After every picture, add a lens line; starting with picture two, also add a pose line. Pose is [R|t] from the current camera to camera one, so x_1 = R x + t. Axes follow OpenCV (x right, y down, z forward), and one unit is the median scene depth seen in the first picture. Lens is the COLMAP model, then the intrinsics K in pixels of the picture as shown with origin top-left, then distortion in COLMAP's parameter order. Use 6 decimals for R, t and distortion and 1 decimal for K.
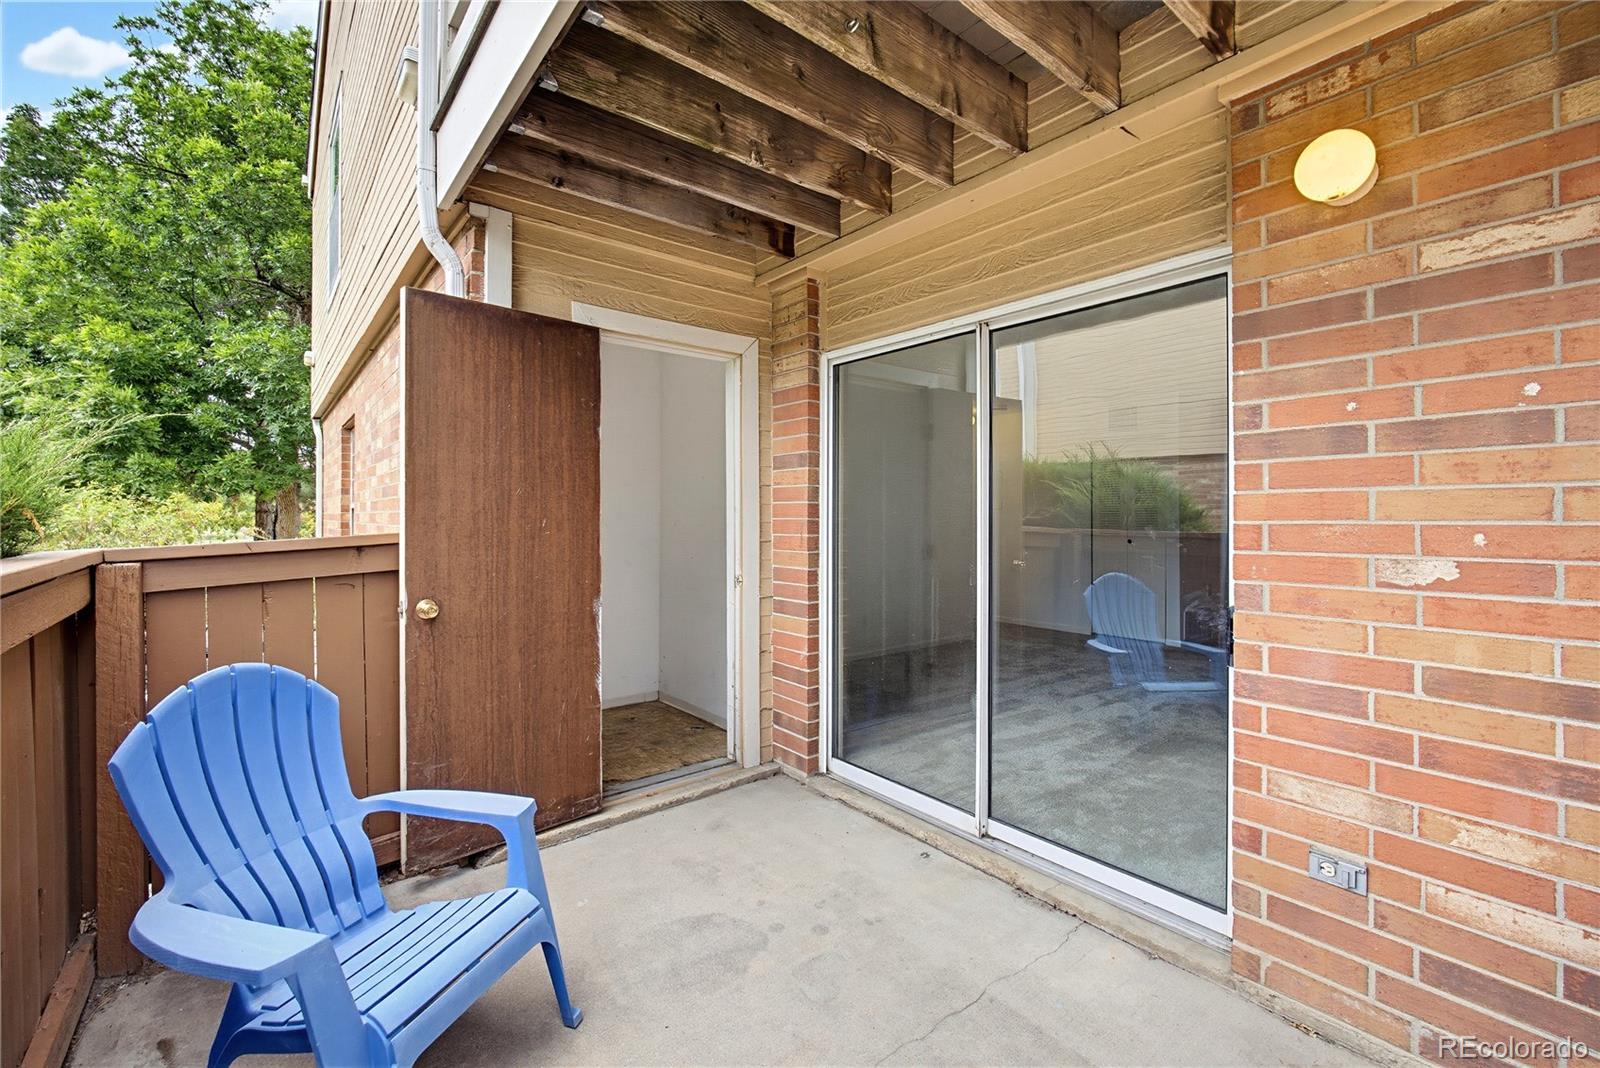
lens RADIAL K [[674.8, 0, 800.0], [0, 674.8, 534.0], [0, 0, 1]] dist [-0.008631, -0.000408]
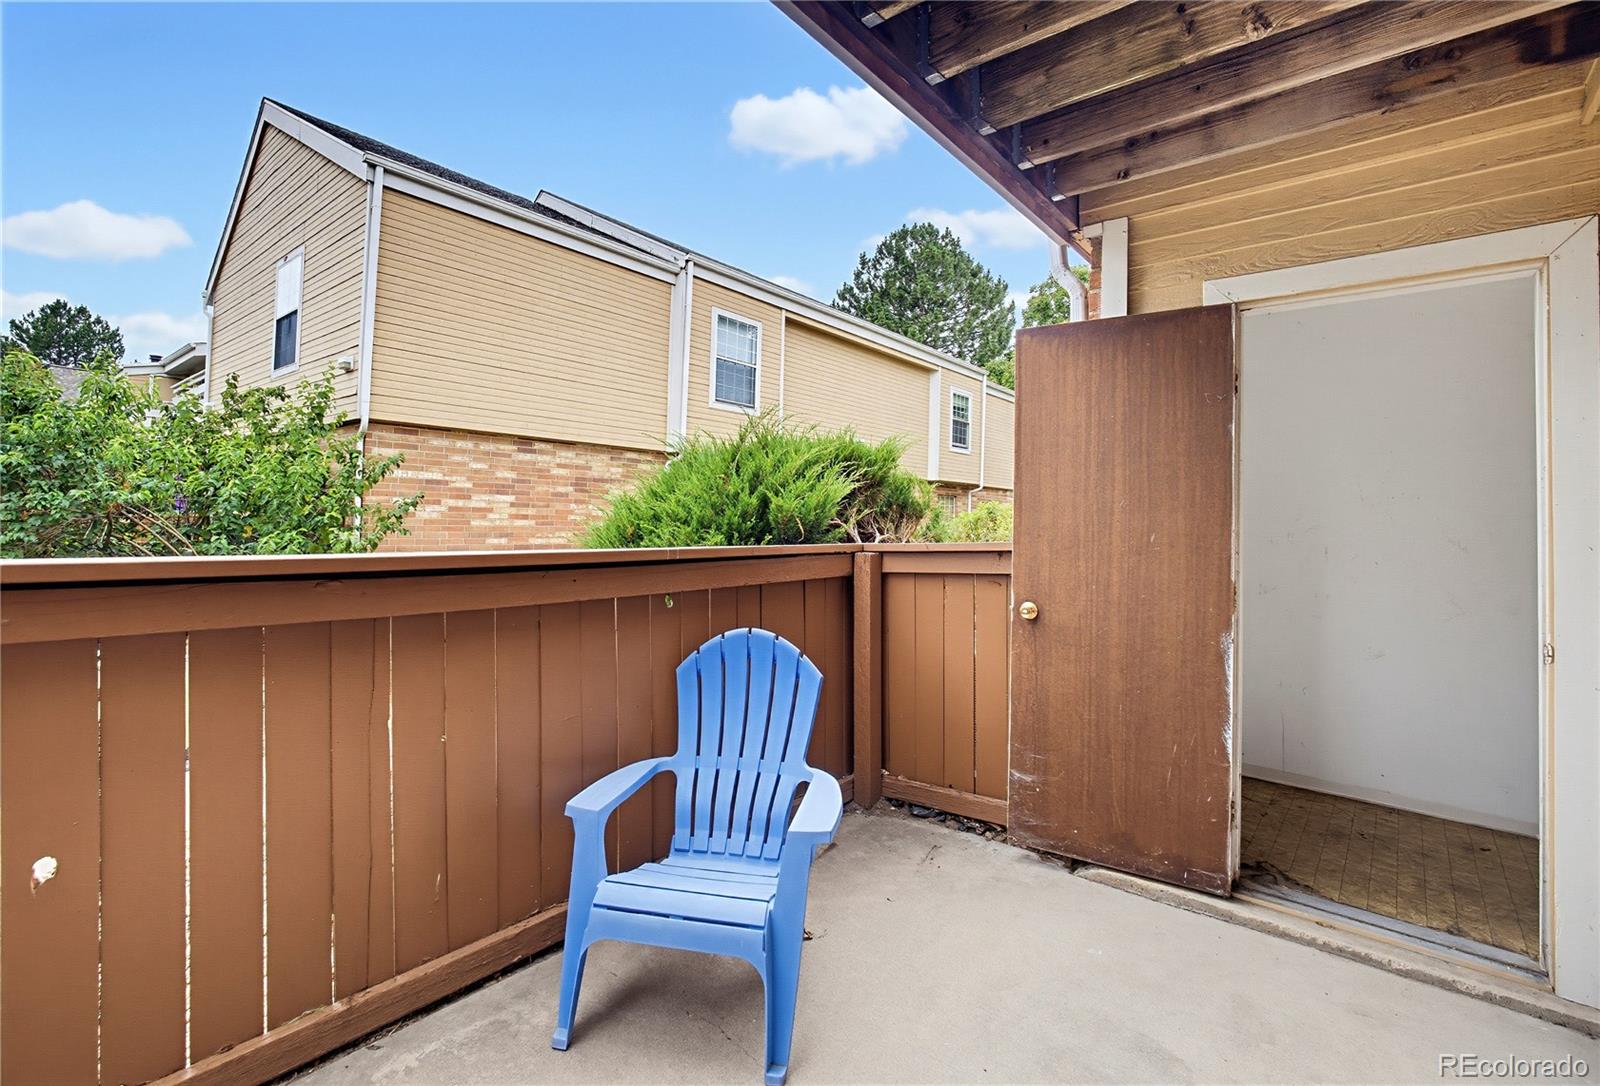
lens RADIAL K [[726.8, 0, 799.4], [0, 726.8, 523.1], [0, 0, 1]] dist [-0.014353, 0.001100]
pose [[0.194402, 0.007675, -0.980892, 0.500686], [-0.046892, 0.998899, -0.001478, -0.012564], [0.979800, 0.046283, 0.194548, 0.349568]]
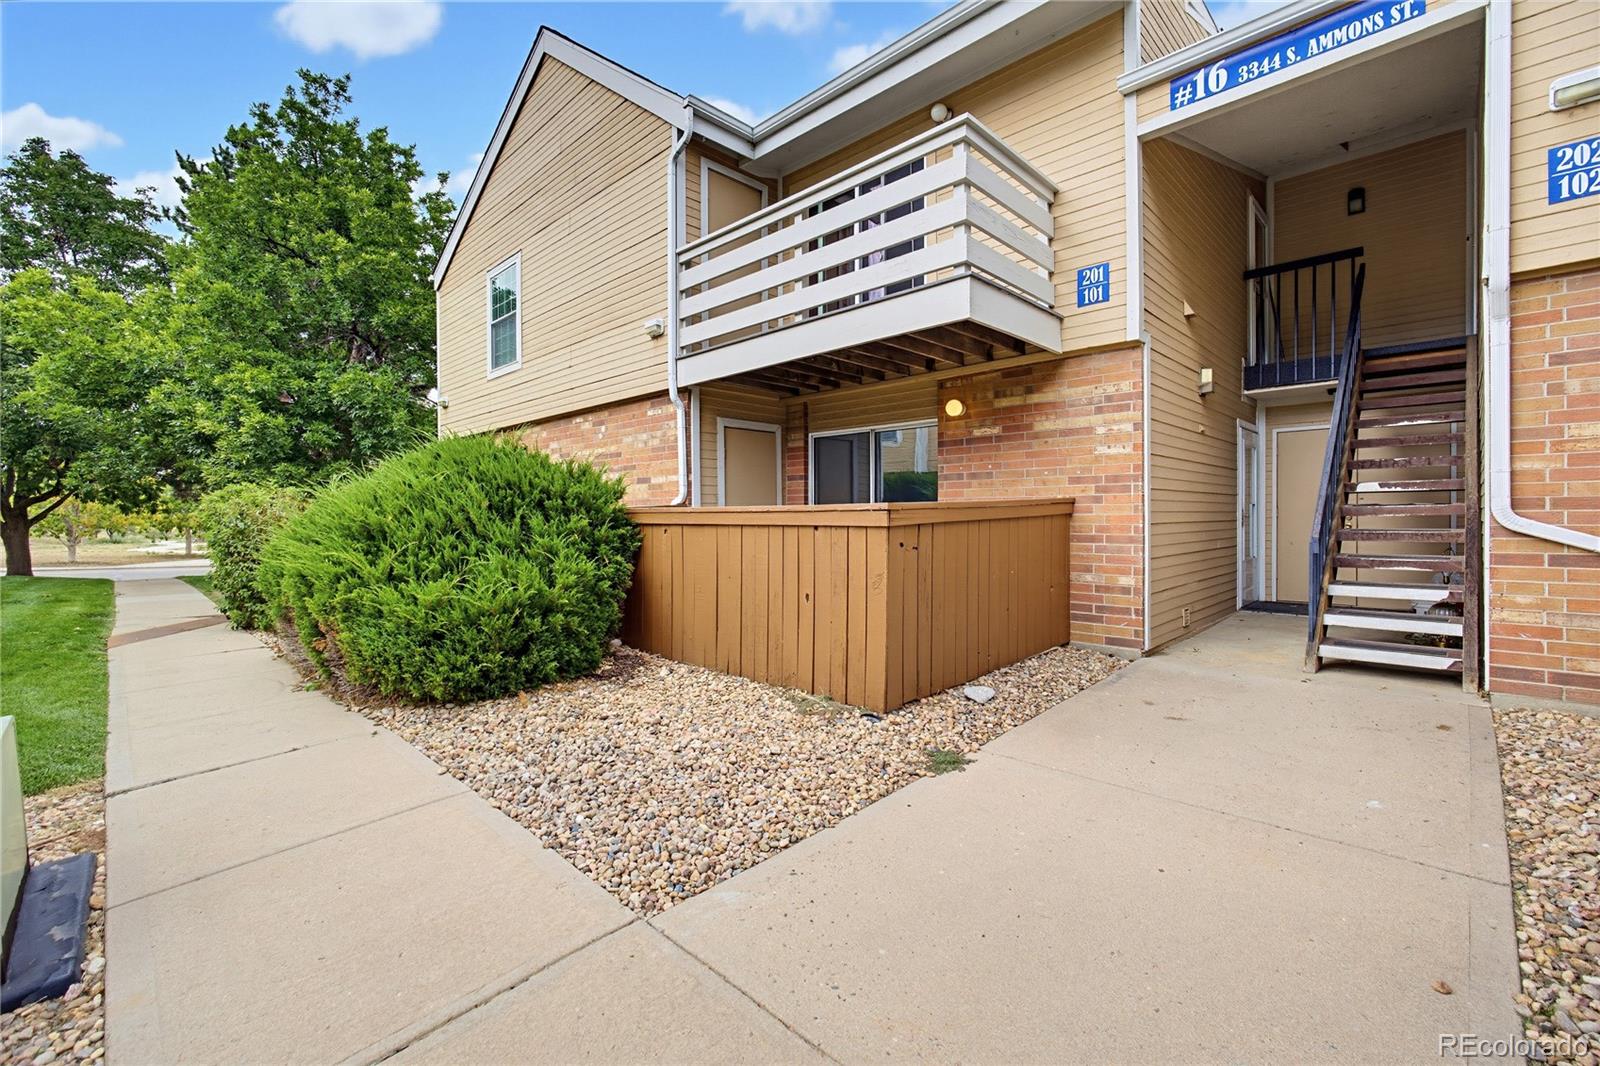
lens RADIAL K [[674.8, 0, 800.0], [0, 674.8, 533.0], [0, 0, 1]] dist [-0.008631, -0.000408]
pose [[0.993578, -0.008130, 0.112860, -0.353351], [0.008350, 0.999964, -0.001479, 0.118249], [-0.112843, 0.002412, 0.993610, -1.784518]]
